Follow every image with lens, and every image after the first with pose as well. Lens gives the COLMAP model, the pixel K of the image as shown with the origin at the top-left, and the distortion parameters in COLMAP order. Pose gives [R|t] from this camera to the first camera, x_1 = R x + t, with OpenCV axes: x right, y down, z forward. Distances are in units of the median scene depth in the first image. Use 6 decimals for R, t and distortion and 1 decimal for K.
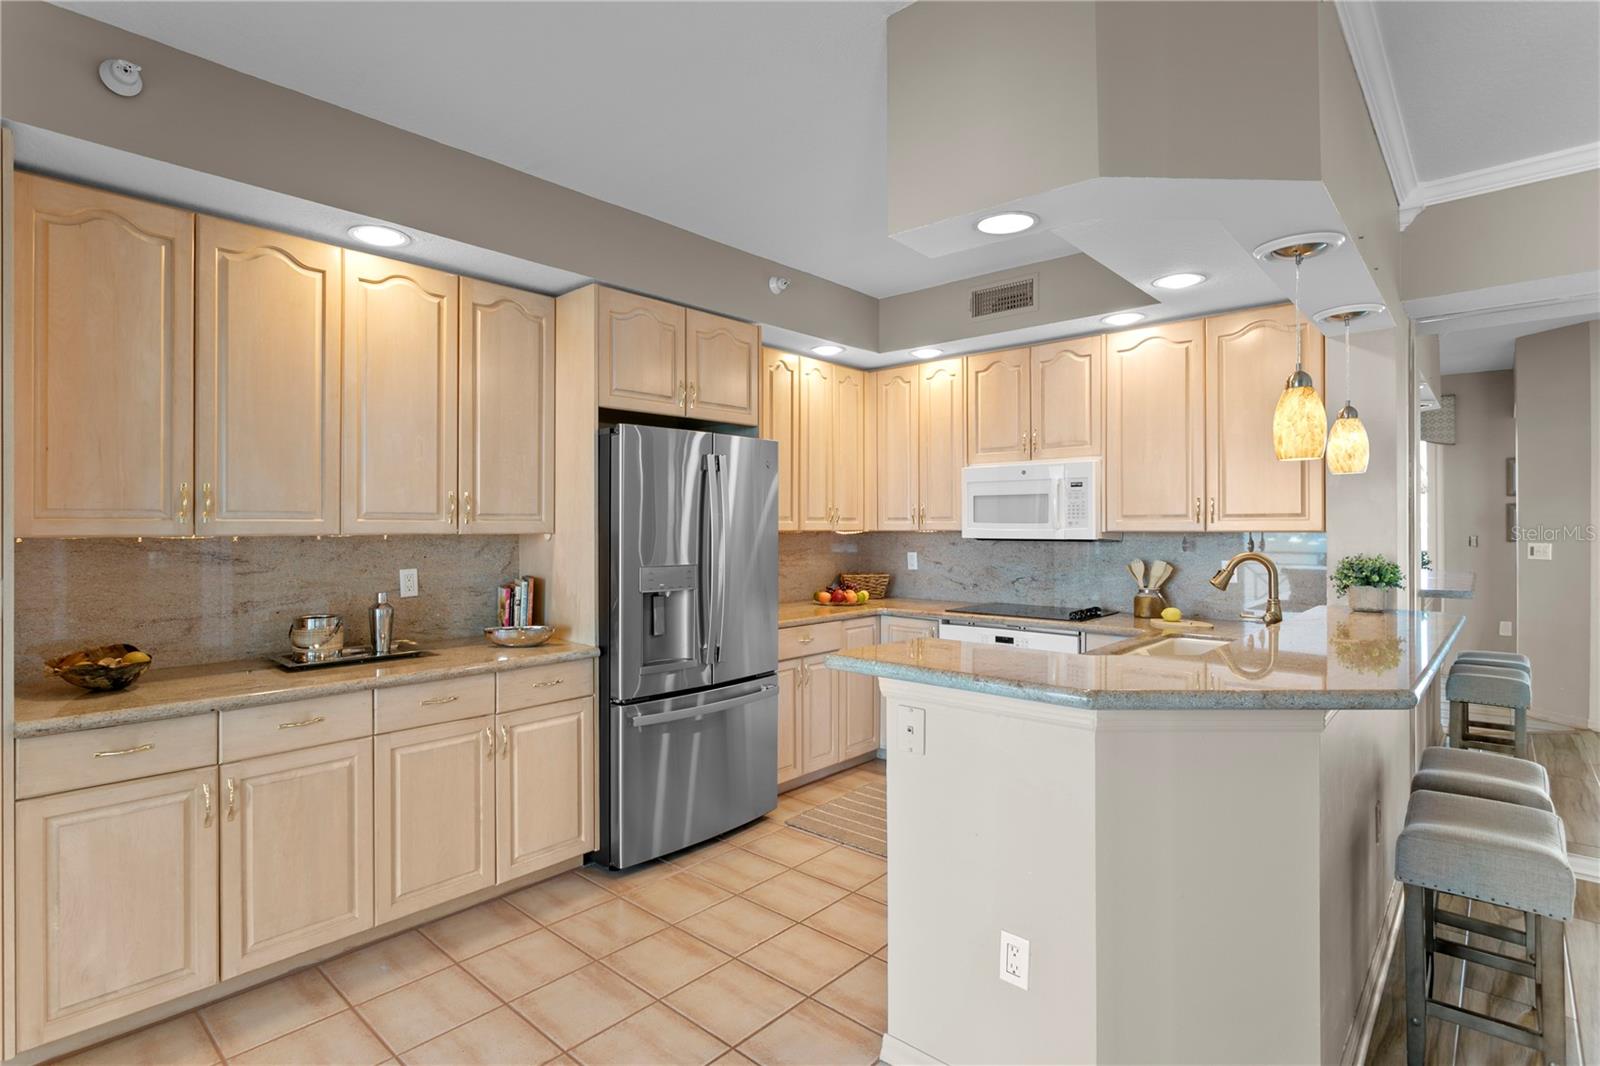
lens RADIAL K [[797.4, 0, 790.7], [0, 797.4, 522.0], [0, 0, 1]] dist [-0.007994, 0.005156]
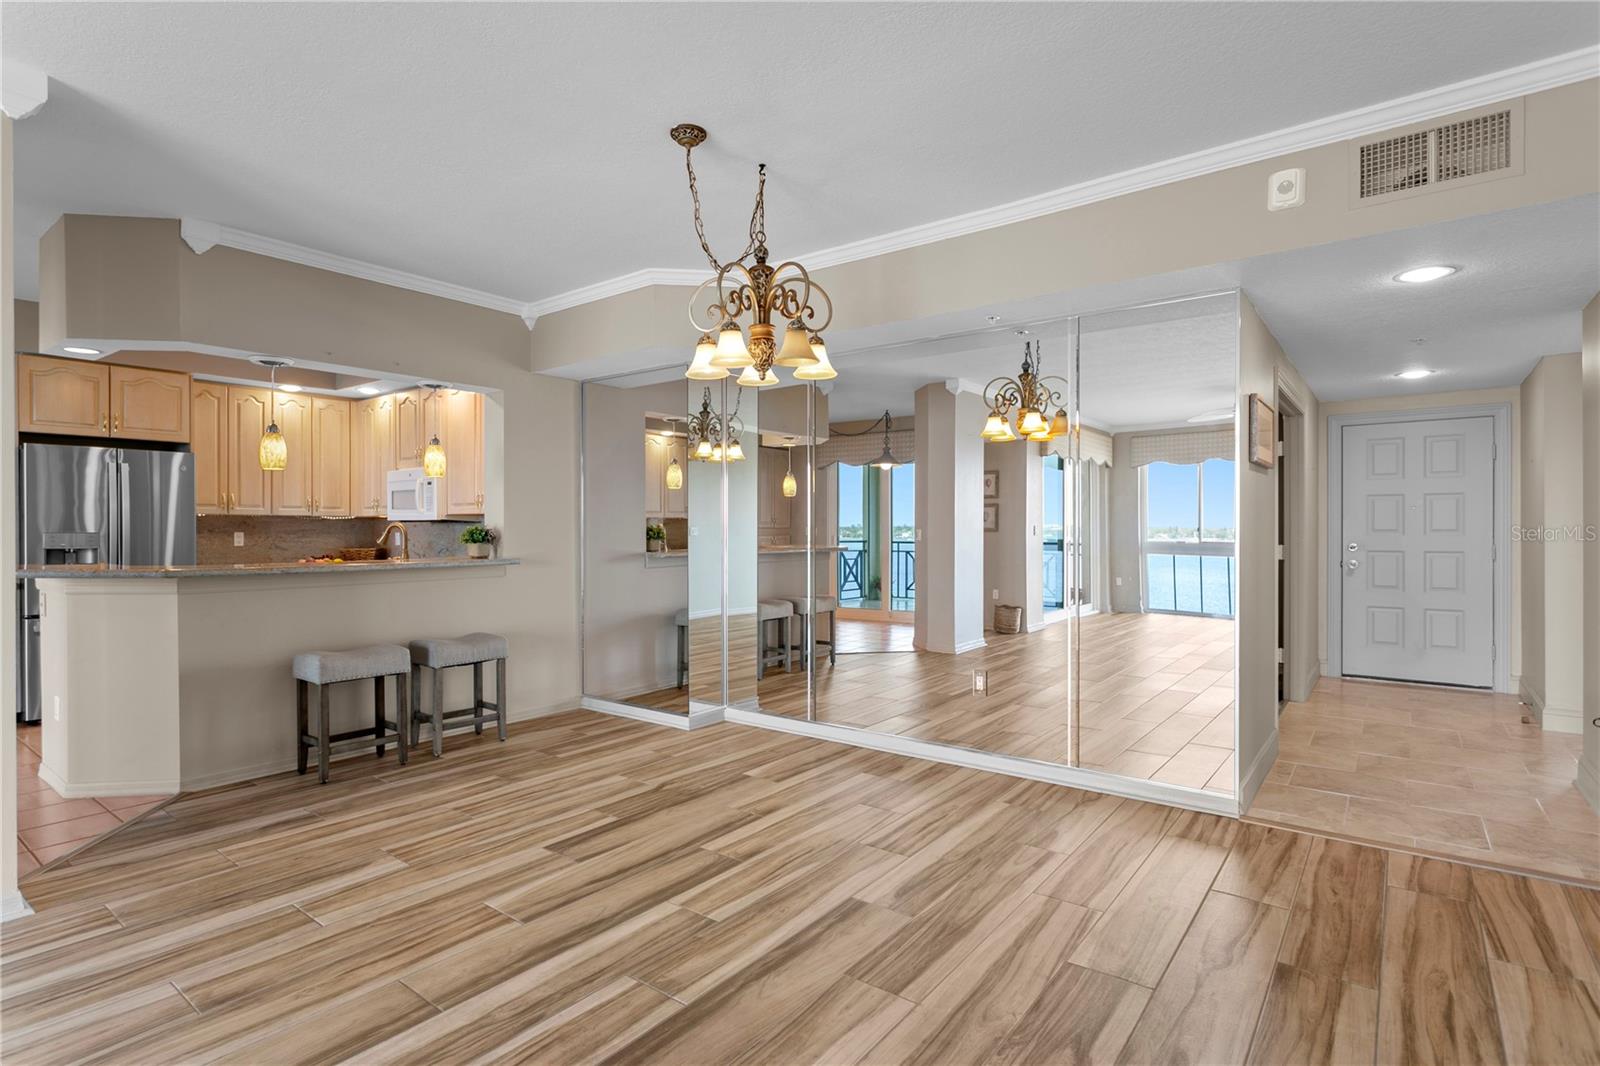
lens RADIAL K [[797.4, 0, 778.8], [0, 797.4, 534.9], [0, 0, 1]] dist [-0.007994, 0.005156]
pose [[0.996811, 0.001011, 0.079797, 1.083323], [-0.001994, 0.999923, 0.012234, 0.036393], [-0.079779, -0.012354, 0.996736, -0.657284]]
